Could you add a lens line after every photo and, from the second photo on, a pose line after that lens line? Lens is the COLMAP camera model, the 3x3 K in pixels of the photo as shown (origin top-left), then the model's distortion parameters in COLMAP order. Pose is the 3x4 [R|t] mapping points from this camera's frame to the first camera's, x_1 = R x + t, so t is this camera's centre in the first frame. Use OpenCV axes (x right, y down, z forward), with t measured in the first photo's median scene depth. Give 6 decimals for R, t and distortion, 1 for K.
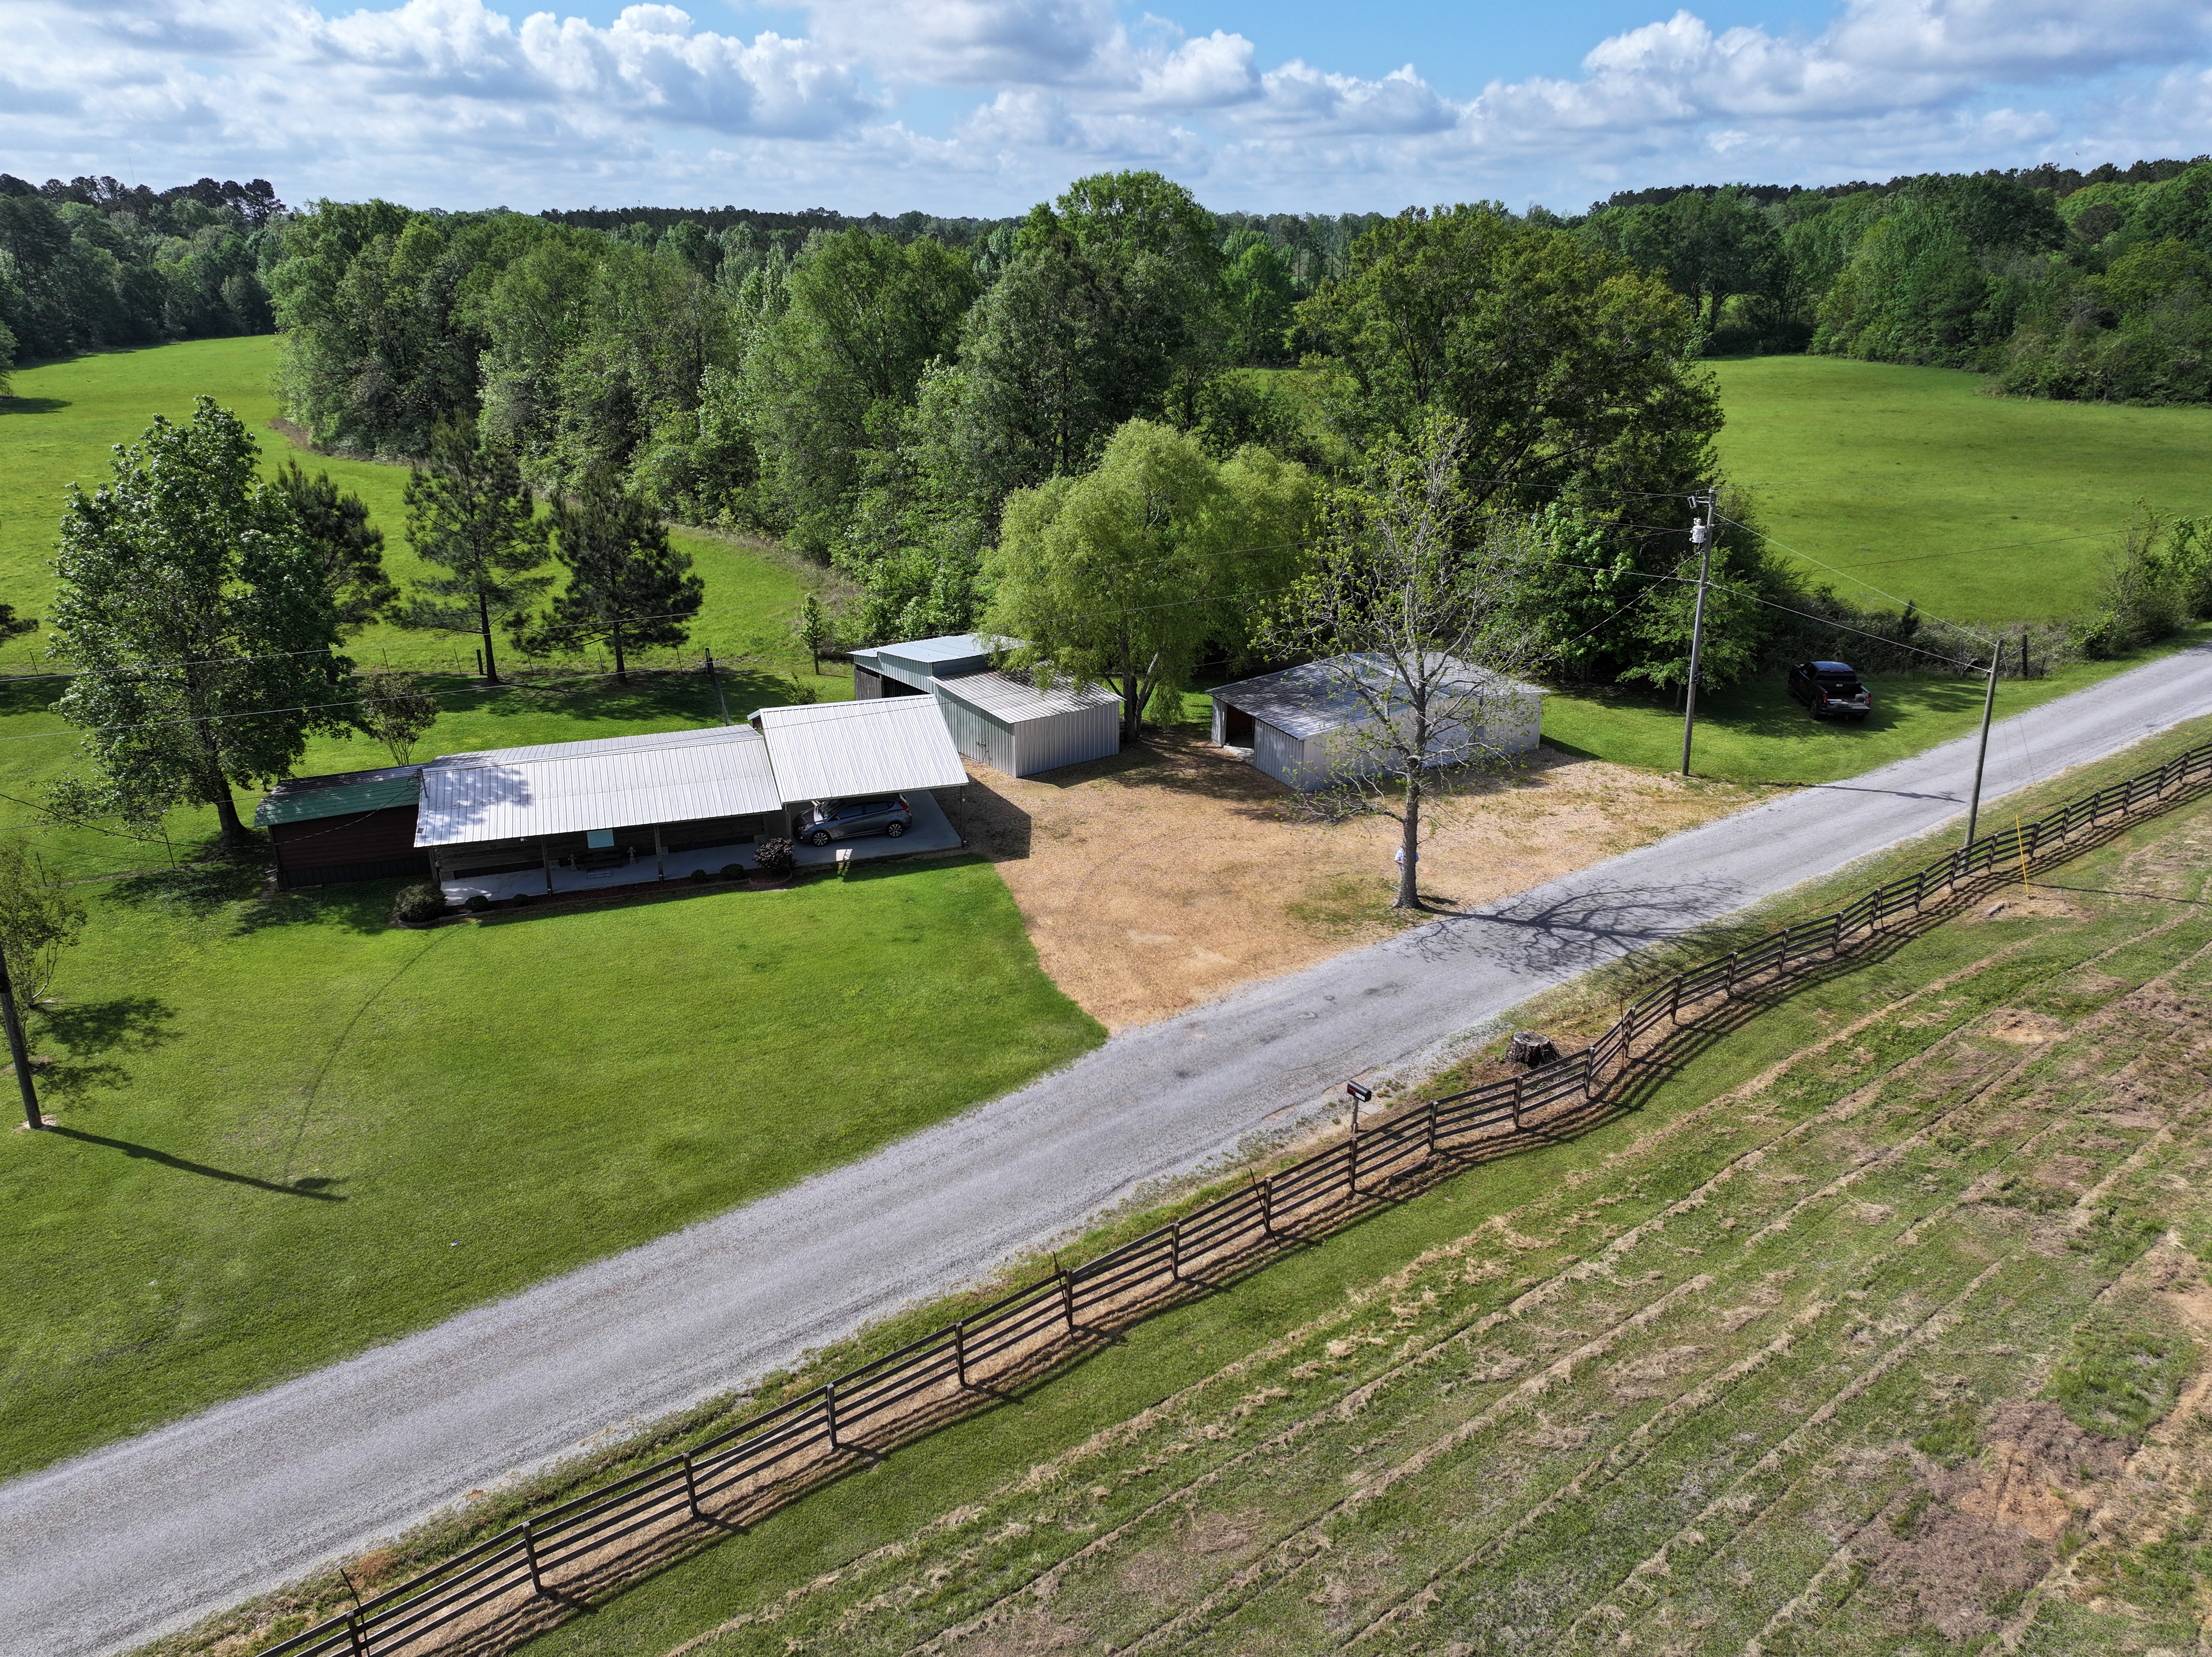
lens RADIAL K [[1556.5, 0, 1087.8], [0, 1556.5, 826.1], [0, 0, 1]] dist [-0.003126, -0.004658]
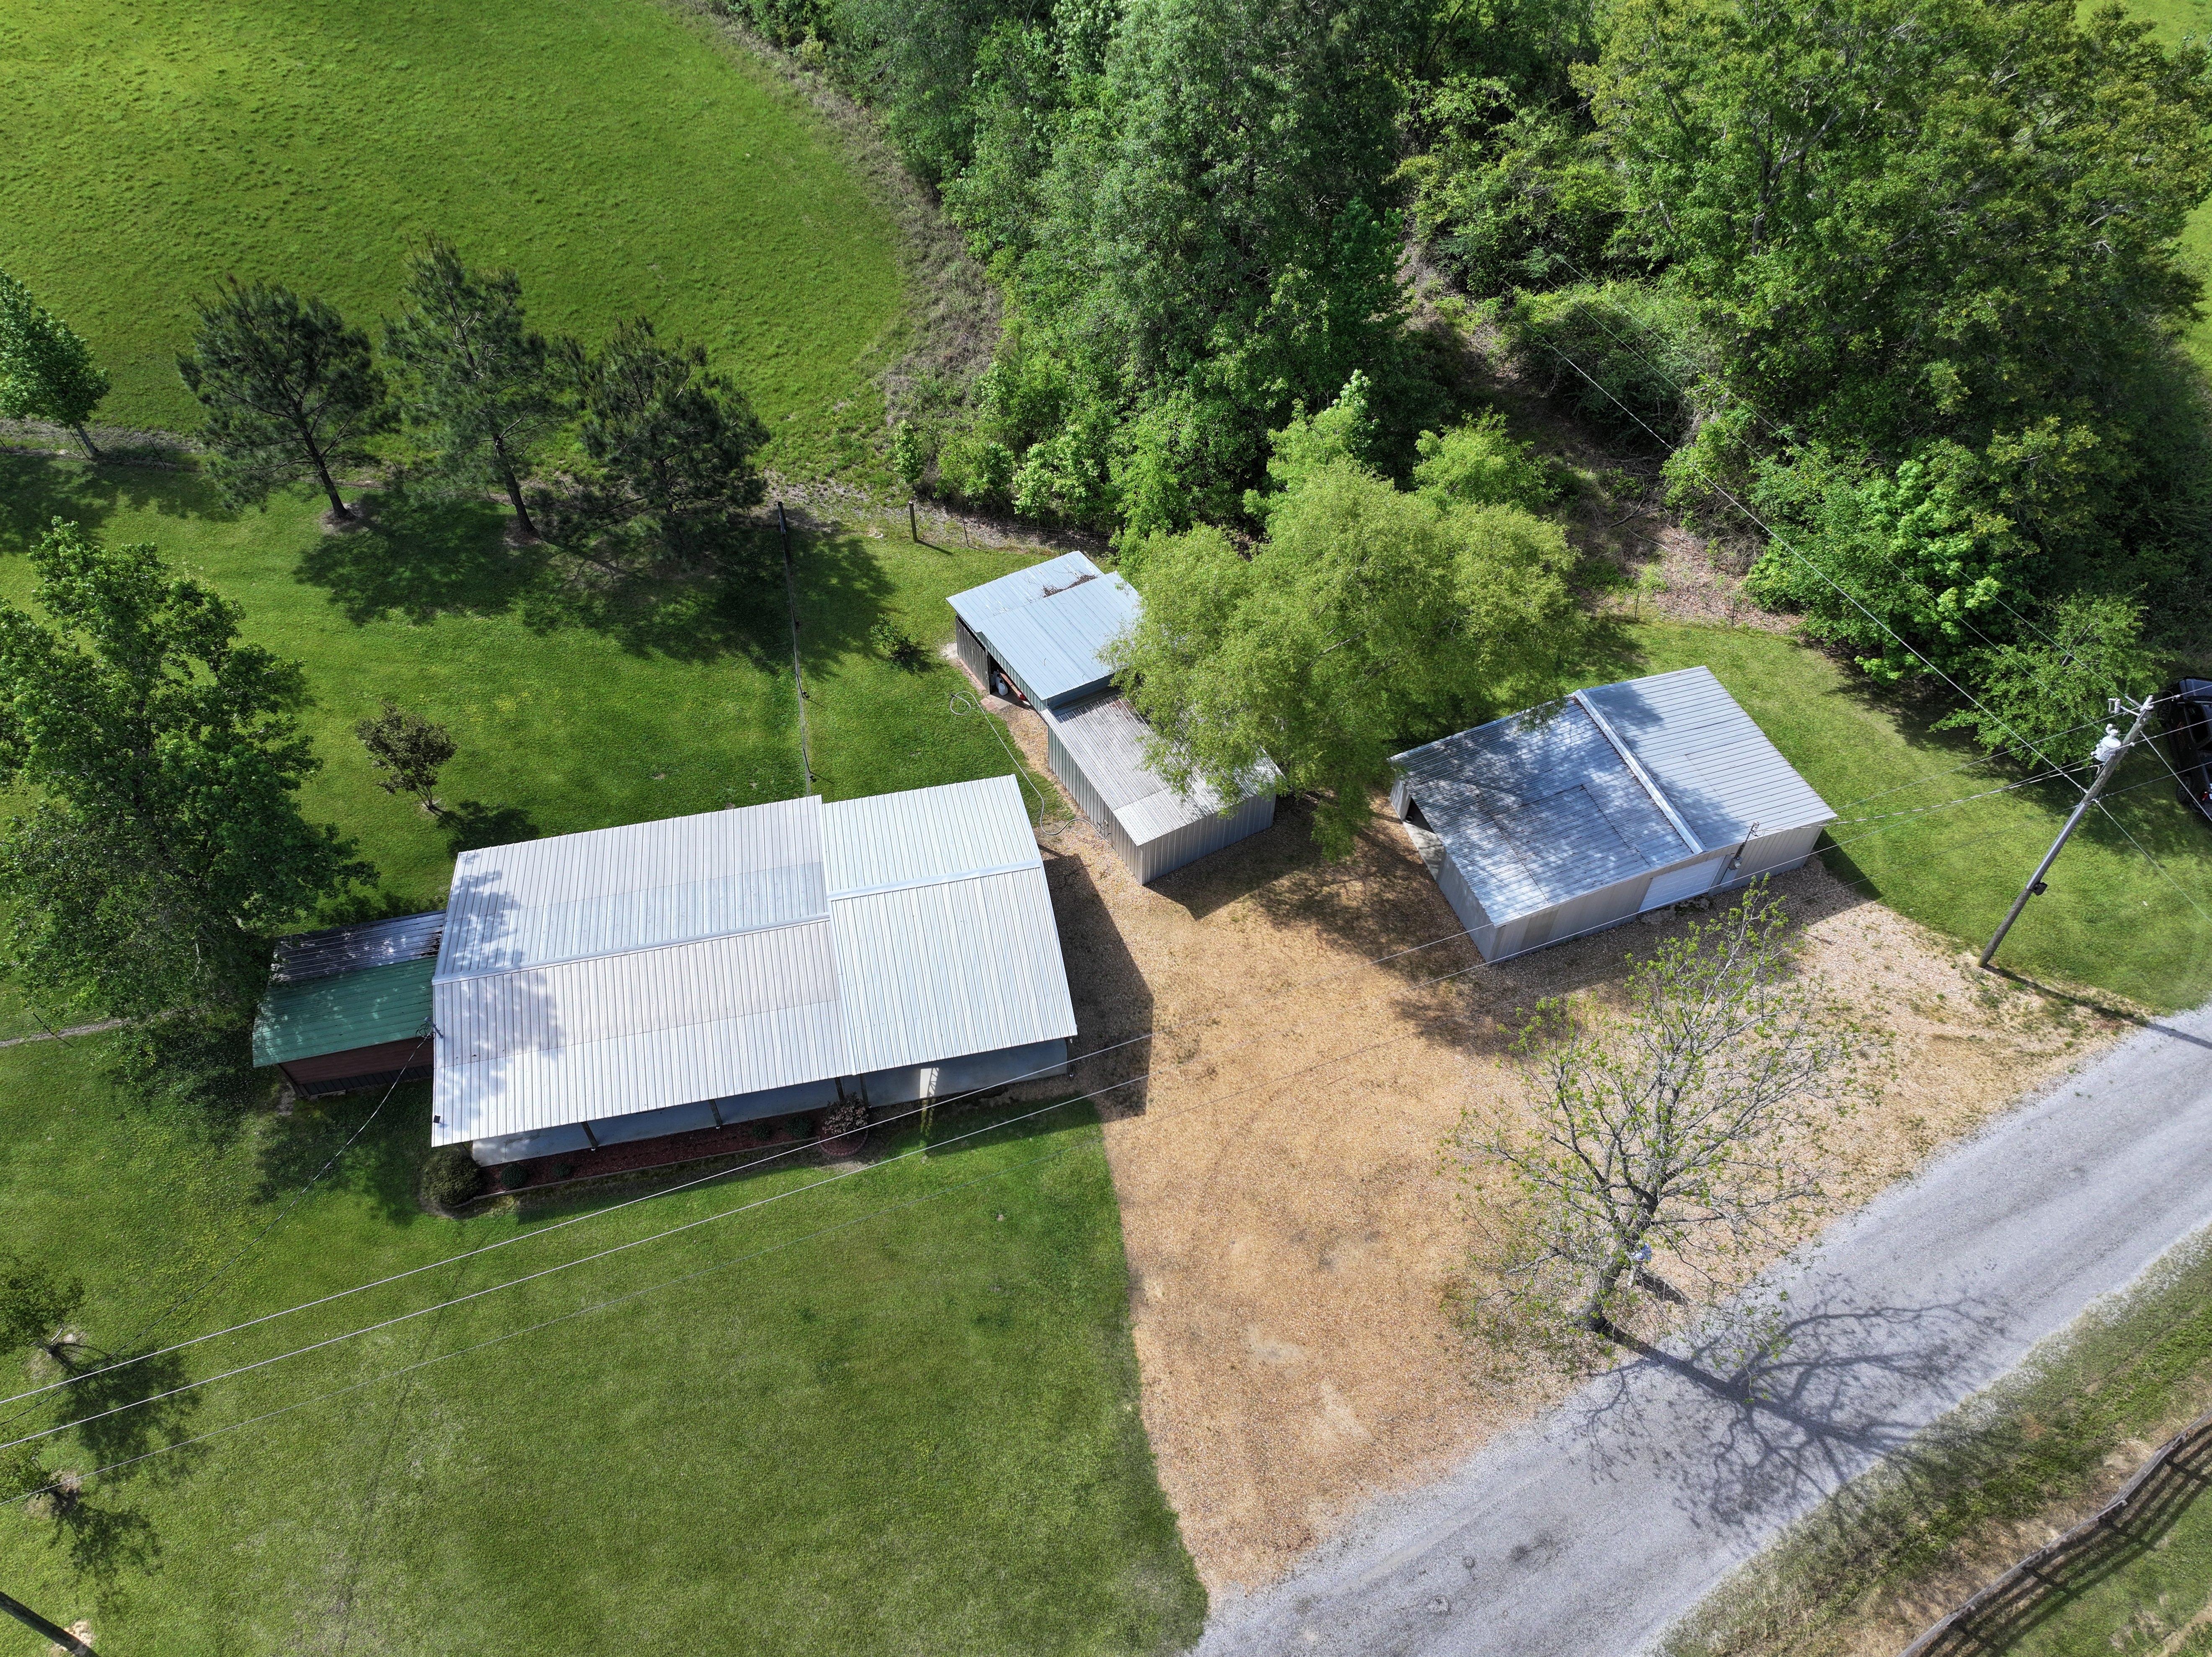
lens RADIAL K [[1556.5, 0, 1087.8], [0, 1556.5, 826.1], [0, 0, 1]] dist [-0.003126, -0.004658]
pose [[0.994211, 0.081002, -0.070593, -0.020648], [-0.036823, 0.874088, 0.484370, -0.494930], [0.100939, -0.478967, 0.872010, 0.317570]]
